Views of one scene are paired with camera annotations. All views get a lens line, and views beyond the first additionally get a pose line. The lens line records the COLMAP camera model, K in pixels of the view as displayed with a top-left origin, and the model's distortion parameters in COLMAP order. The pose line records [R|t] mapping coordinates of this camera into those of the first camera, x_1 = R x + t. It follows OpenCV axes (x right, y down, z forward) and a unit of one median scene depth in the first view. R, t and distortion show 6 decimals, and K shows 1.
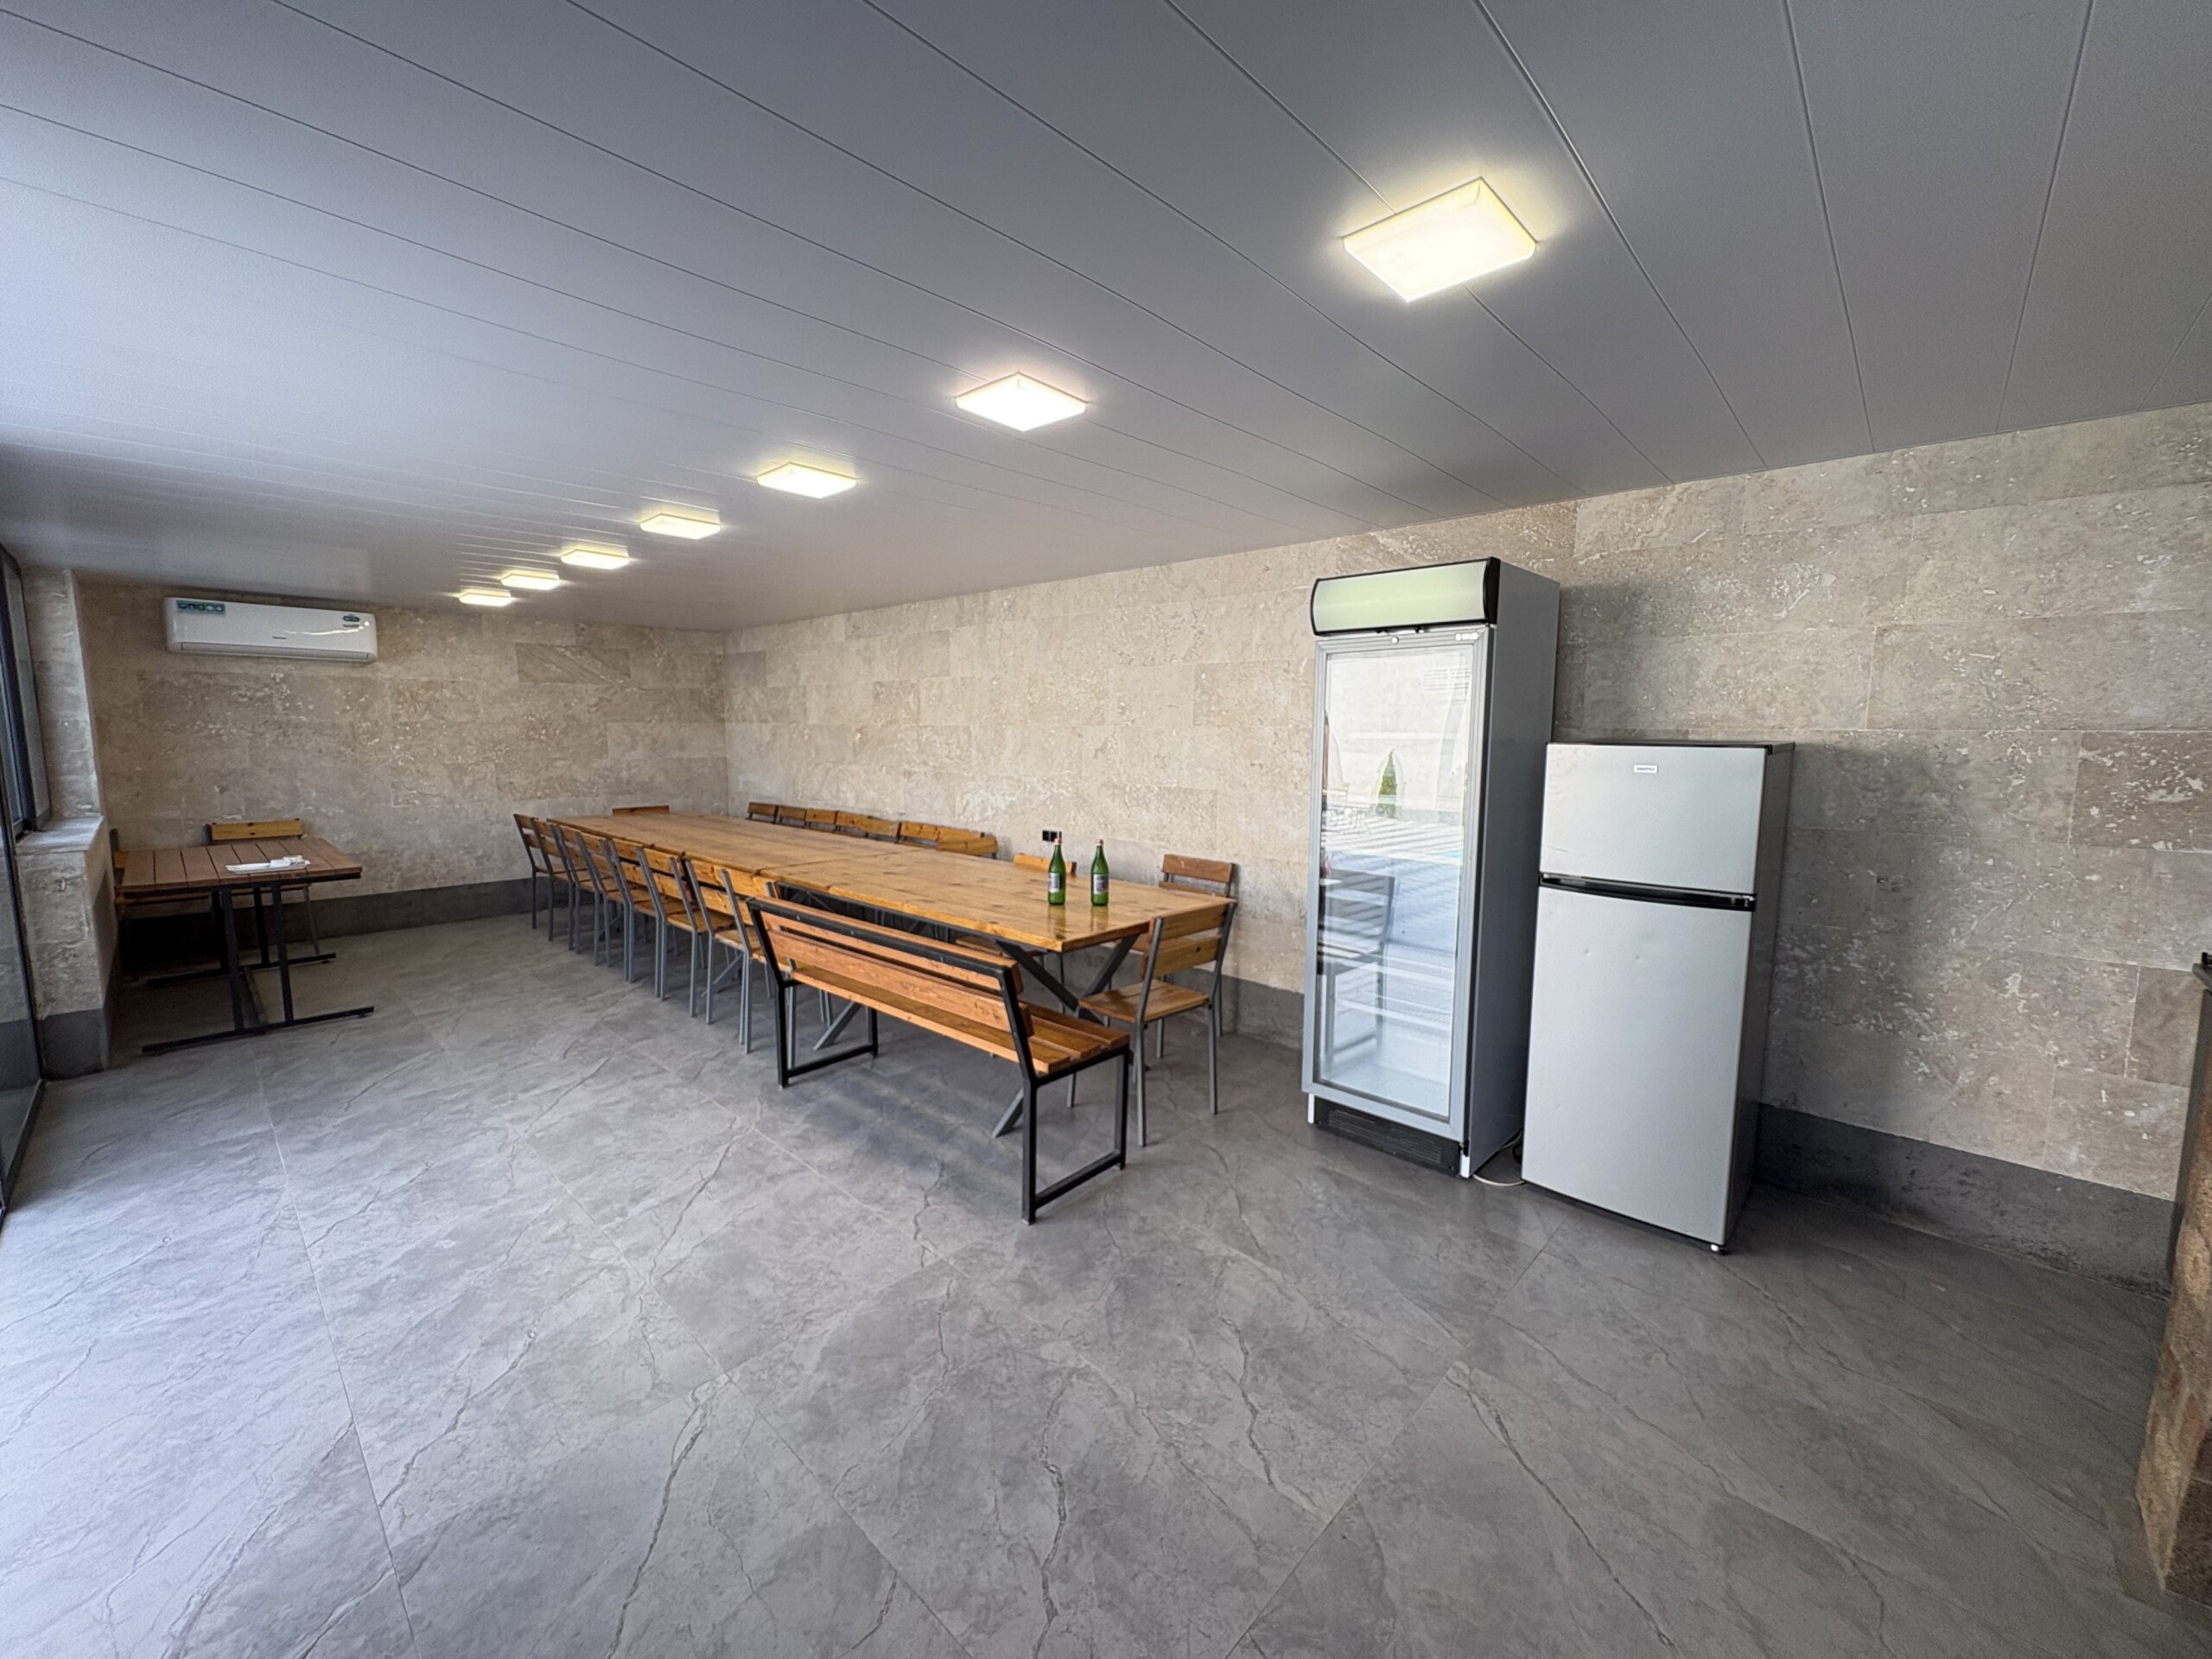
lens RADIAL K [[882.9, 0, 1107.0], [0, 882.9, 829.4], [0, 0, 1]] dist [0.000946, 0.000121]
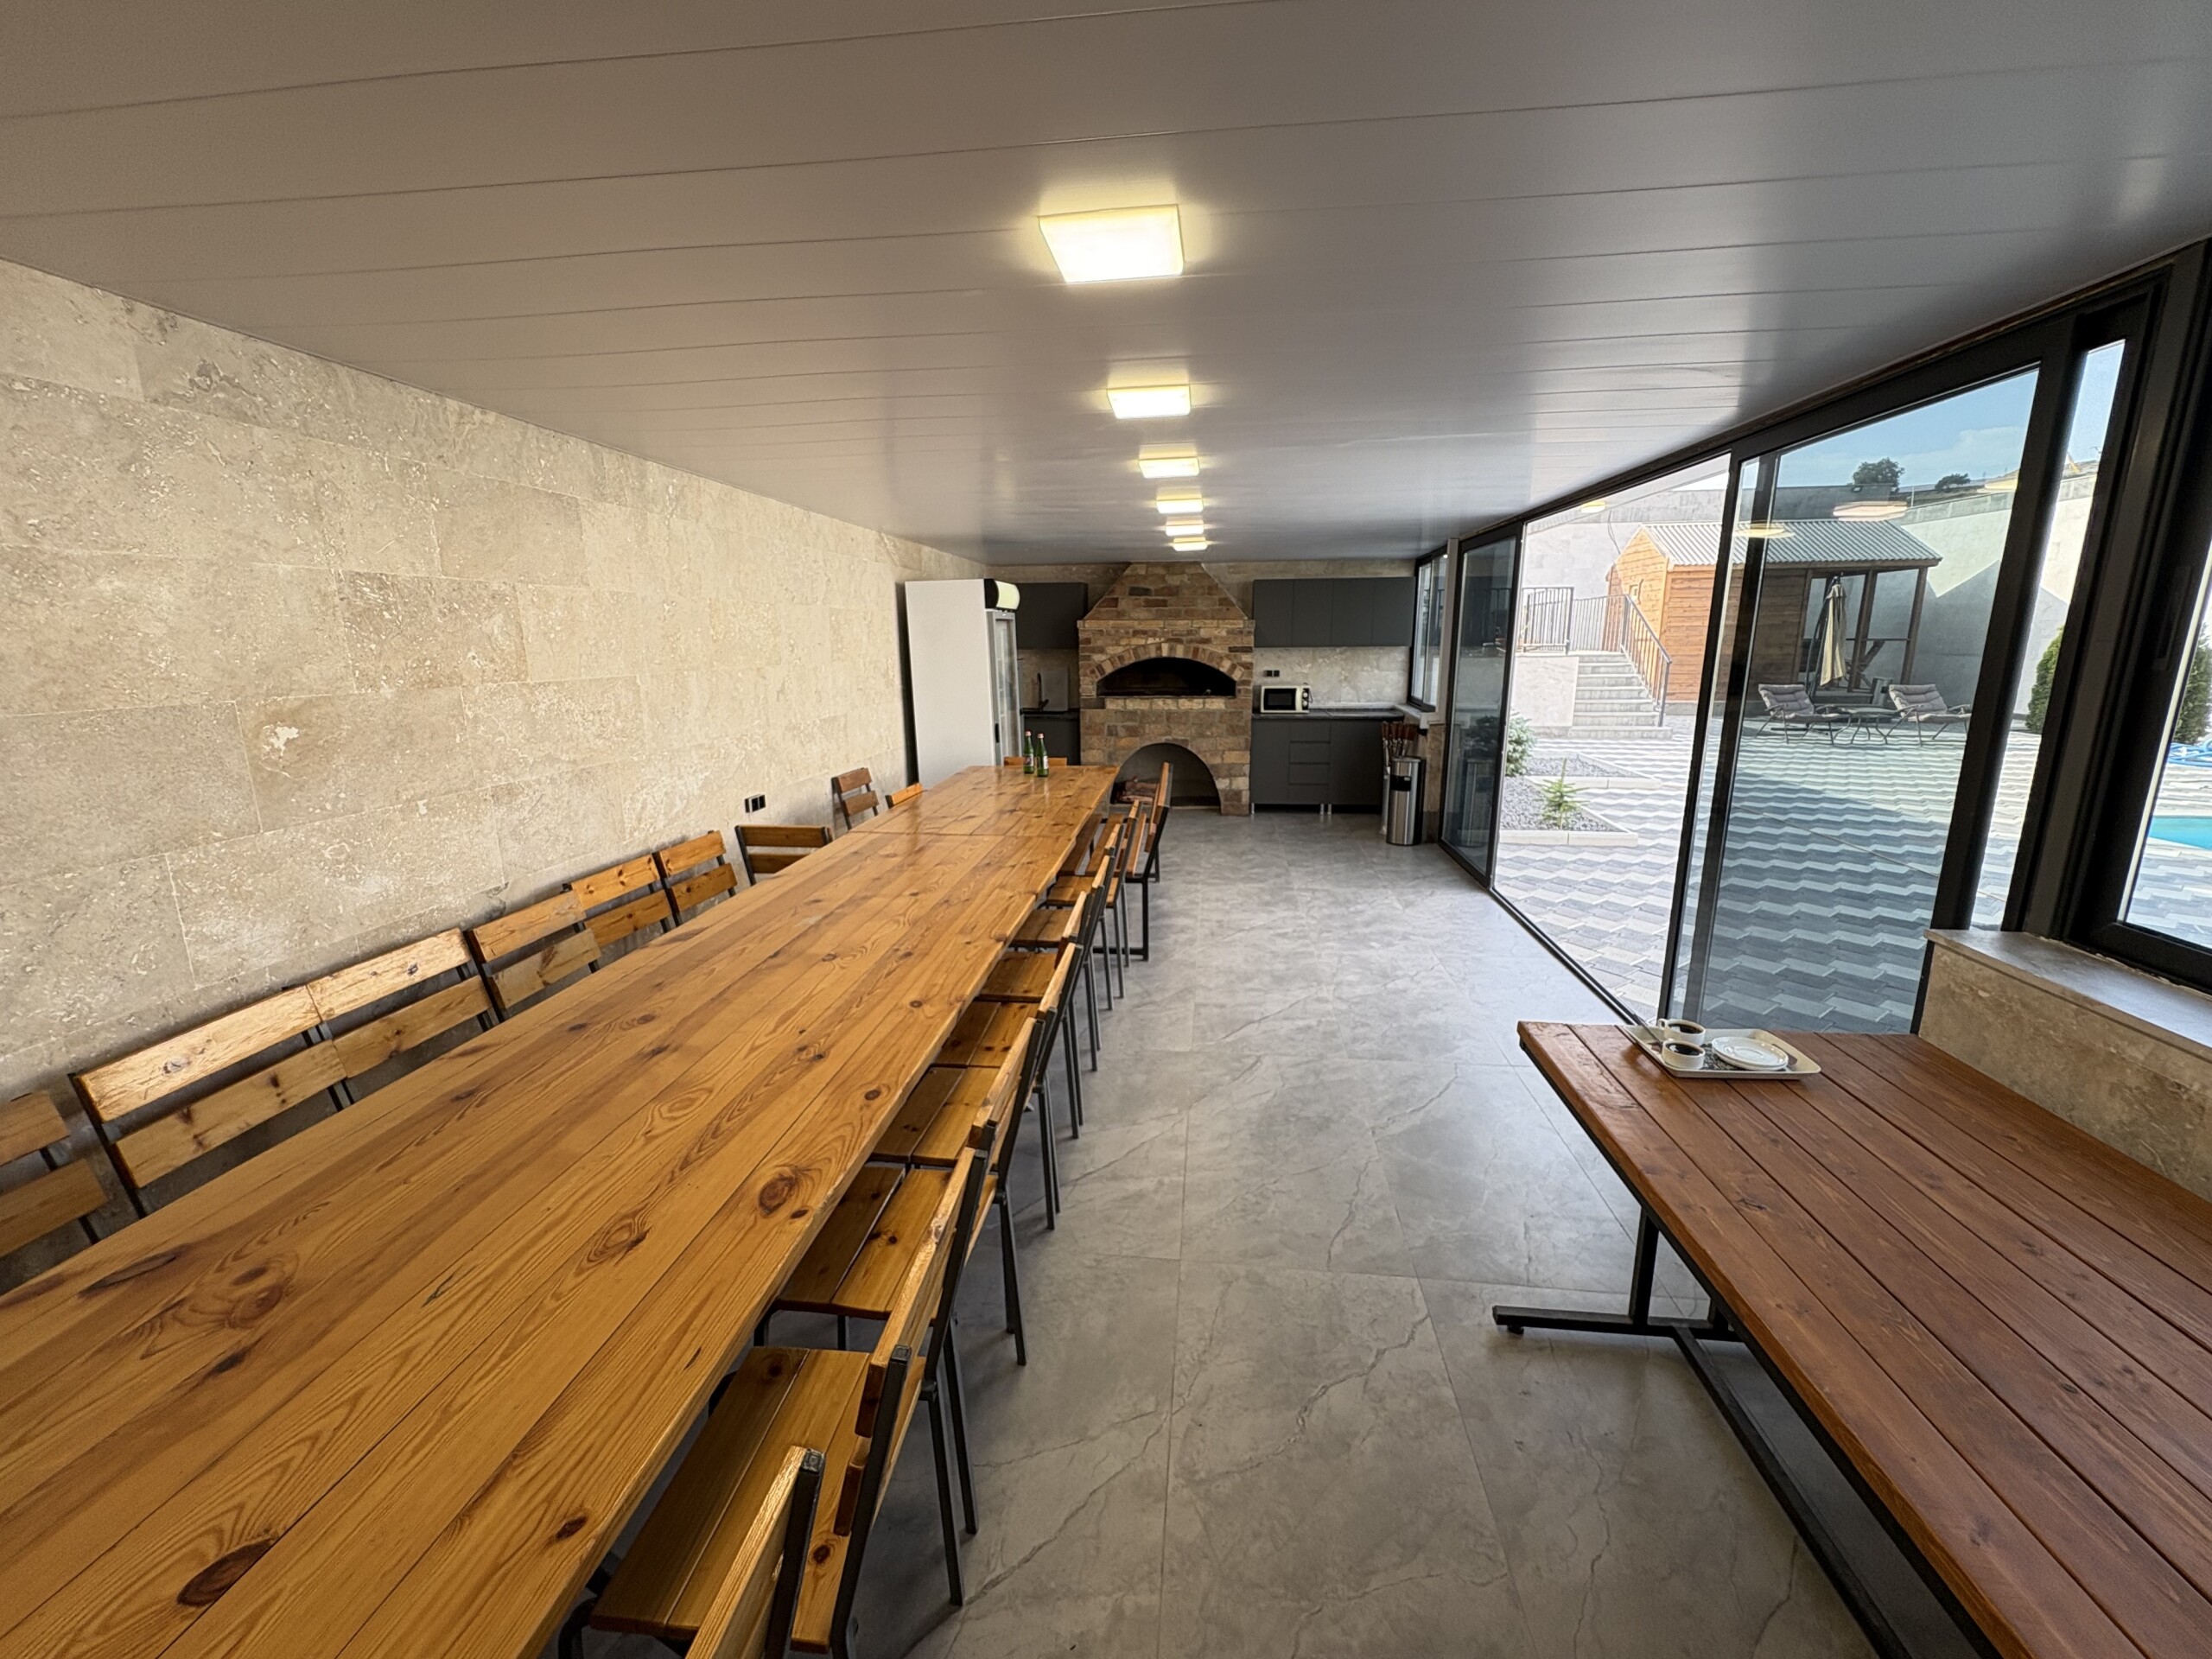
lens RADIAL K [[882.9, 0, 1107.0], [0, 882.9, 829.4], [0, 0, 1]] dist [0.000946, 0.000121]
pose [[-0.592815, -0.169852, 0.787224, -0.842300], [0.101533, 0.953943, 0.282282, -0.155996], [-0.798913, 0.247270, -0.548266, 1.106897]]
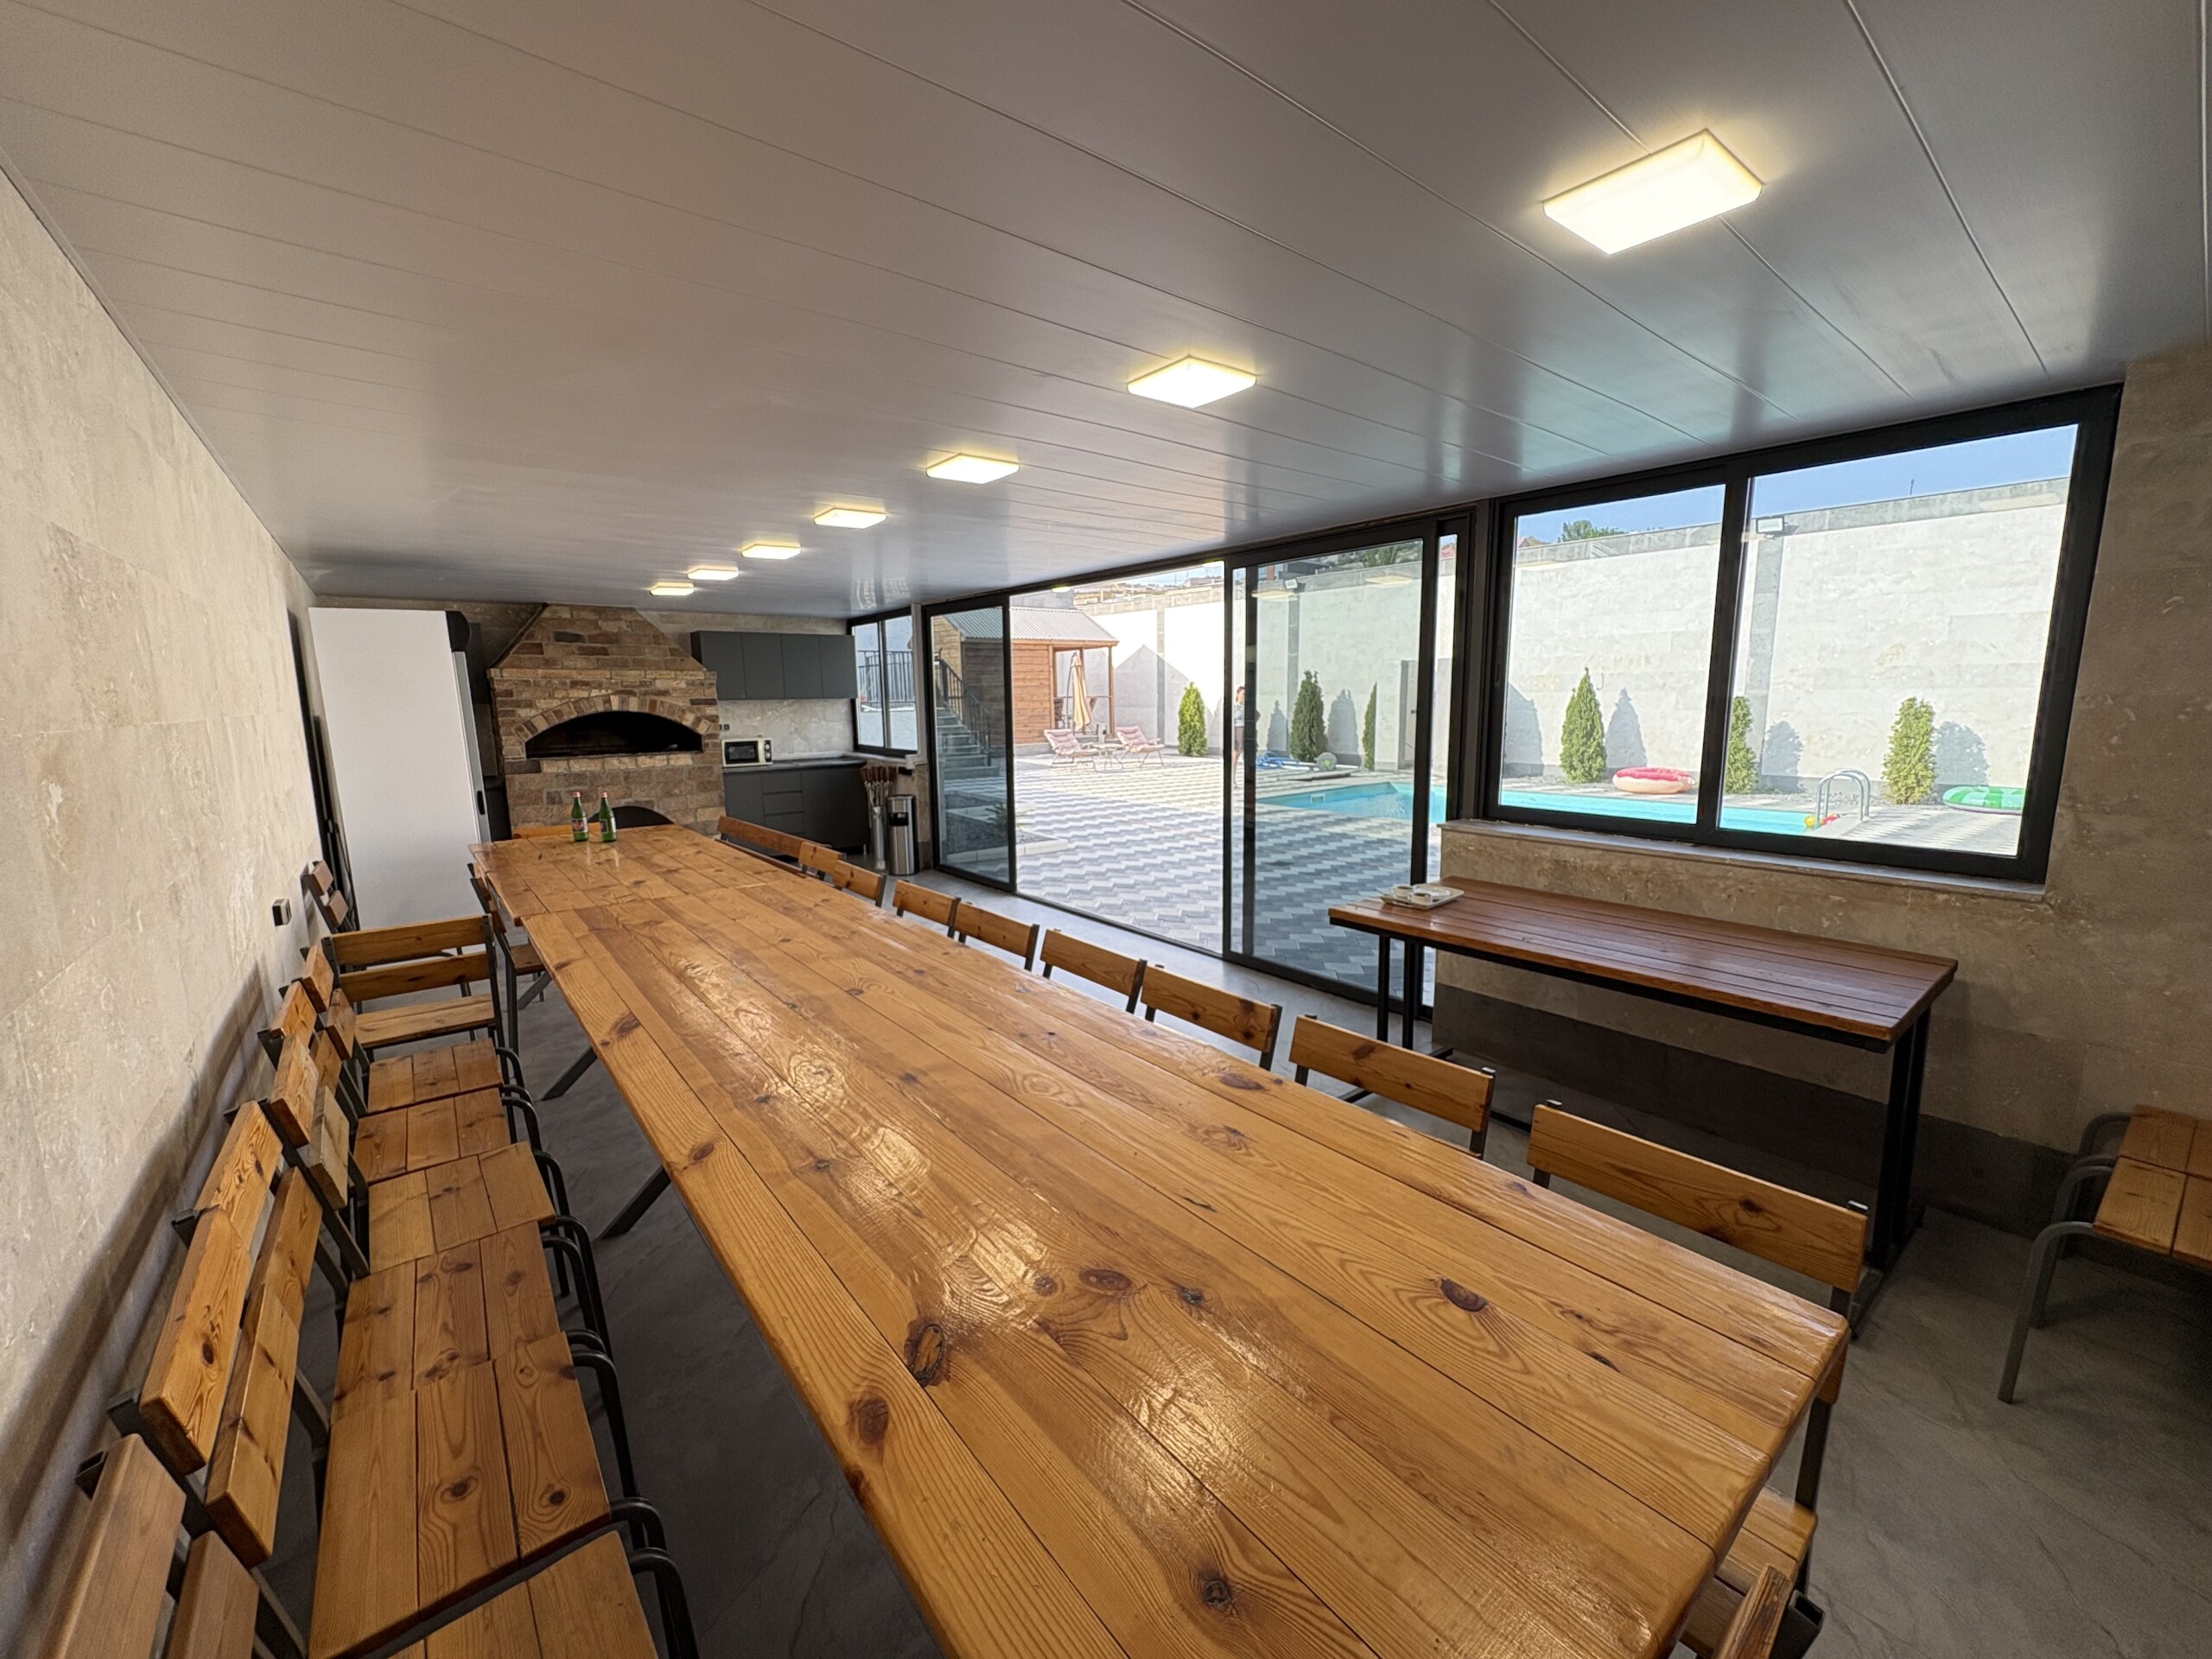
lens RADIAL K [[882.9, 0, 1107.0], [0, 882.9, 829.4], [0, 0, 1]] dist [0.000946, 0.000121]
pose [[-0.989661, -0.013935, 0.142746, -0.615566], [0.024939, 0.963388, 0.266949, -0.167056], [-0.141239, 0.267749, -0.953080, 1.338804]]
